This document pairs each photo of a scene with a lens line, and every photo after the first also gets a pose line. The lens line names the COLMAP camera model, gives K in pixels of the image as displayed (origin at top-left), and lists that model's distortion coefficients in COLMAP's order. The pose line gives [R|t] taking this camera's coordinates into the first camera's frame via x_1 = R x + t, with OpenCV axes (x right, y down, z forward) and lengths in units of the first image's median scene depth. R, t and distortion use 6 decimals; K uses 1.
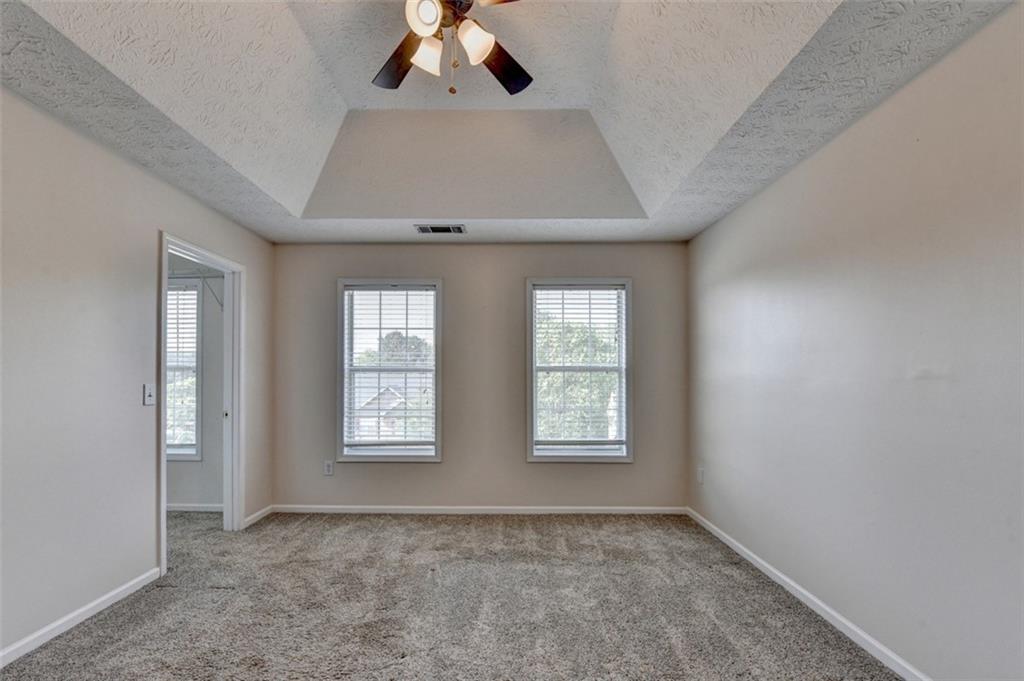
lens RADIAL K [[420.8, 0, 501.8], [0, 420.8, 376.0], [0, 0, 1]] dist [-0.013343, -0.001879]
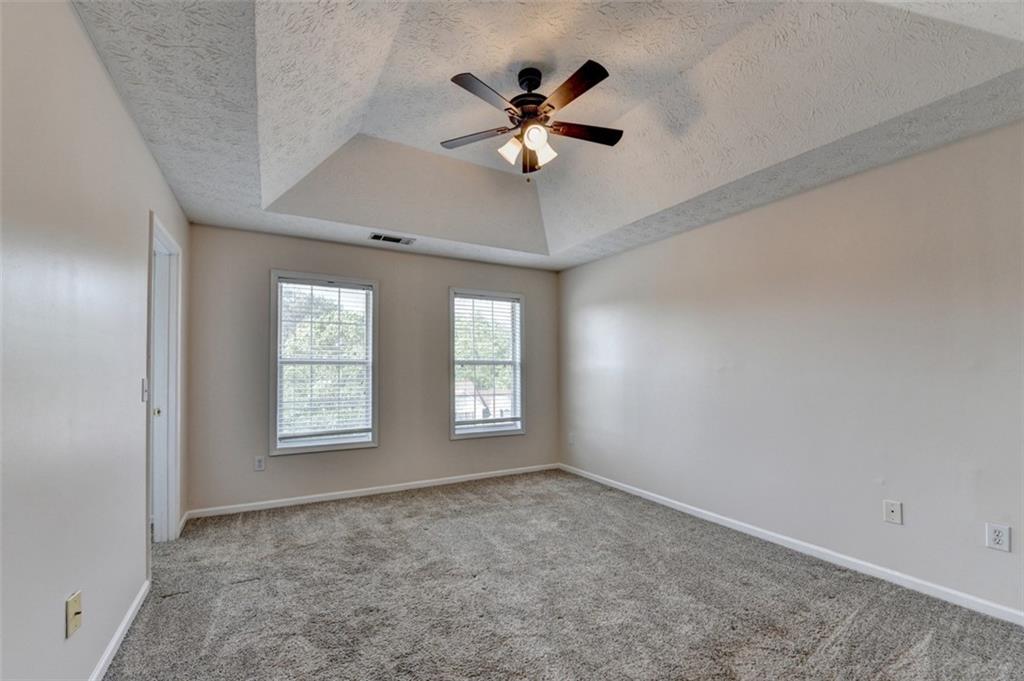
lens RADIAL K [[420.8, 0, 491.0], [0, 420.8, 361.9], [0, 0, 1]] dist [-0.013343, -0.001879]
pose [[0.875717, 0.006983, 0.482773, -0.449106], [-0.000866, 0.999917, -0.012892, -0.003292], [-0.482823, 0.010872, 0.875650, -0.117774]]
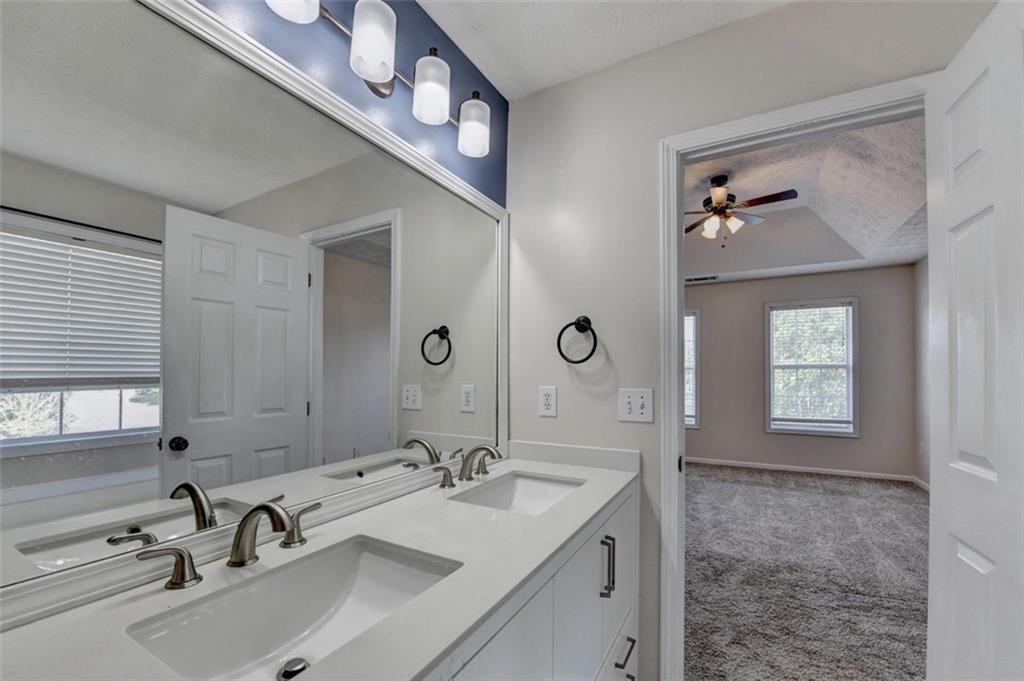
lens RADIAL K [[420.8, 0, 503.2], [0, 420.8, 373.1], [0, 0, 1]] dist [-0.013343, -0.001879]
pose [[0.872428, -0.002140, -0.488737, -0.023842], [0.005012, 0.999977, 0.004569, -0.008189], [0.488716, -0.006436, 0.872419, -0.717991]]
